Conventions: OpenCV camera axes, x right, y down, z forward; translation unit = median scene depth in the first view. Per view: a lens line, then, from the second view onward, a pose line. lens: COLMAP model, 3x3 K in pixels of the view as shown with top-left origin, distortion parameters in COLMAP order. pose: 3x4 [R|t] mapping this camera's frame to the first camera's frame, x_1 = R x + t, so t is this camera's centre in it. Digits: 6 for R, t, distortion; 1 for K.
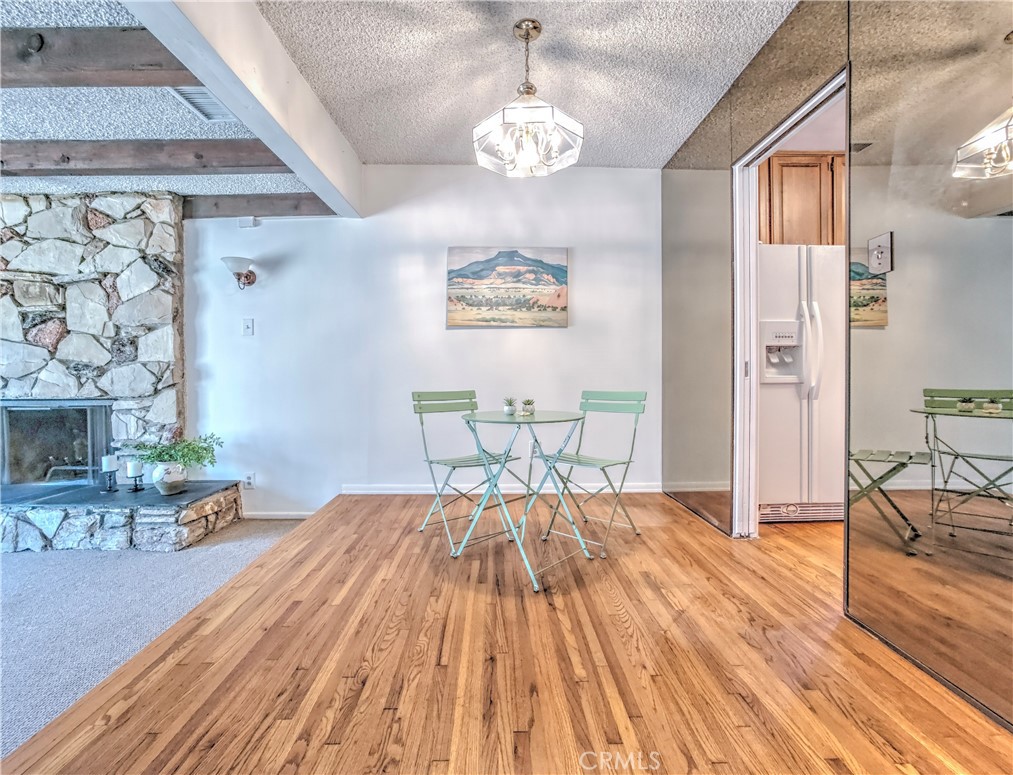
lens RADIAL K [[443.1, 0, 505.6], [0, 443.1, 385.6], [0, 0, 1]] dist [-0.001548, 0.002968]
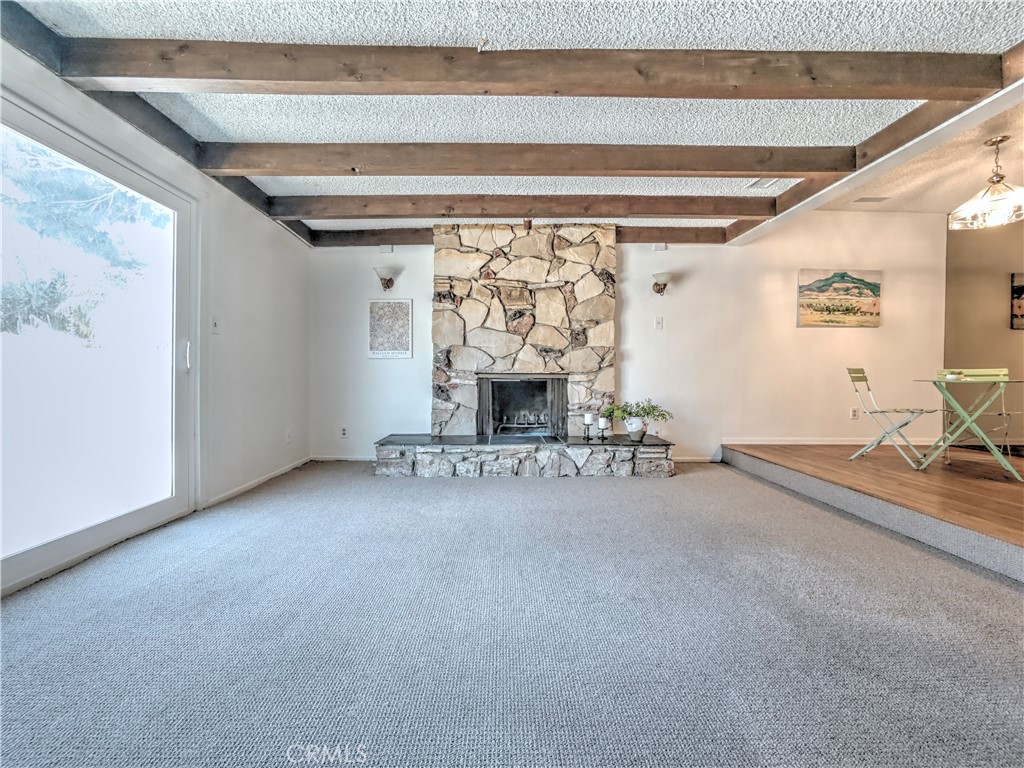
lens RADIAL K [[412.9, 0, 511.8], [0, 412.9, 385.2], [0, 0, 1]] dist [-0.025276, 0.006695]
pose [[0.999624, 0.011767, 0.024778, -1.094059], [-0.011780, 0.999931, 0.000368, 0.067854], [-0.024772, -0.000659, 0.999693, -0.273903]]
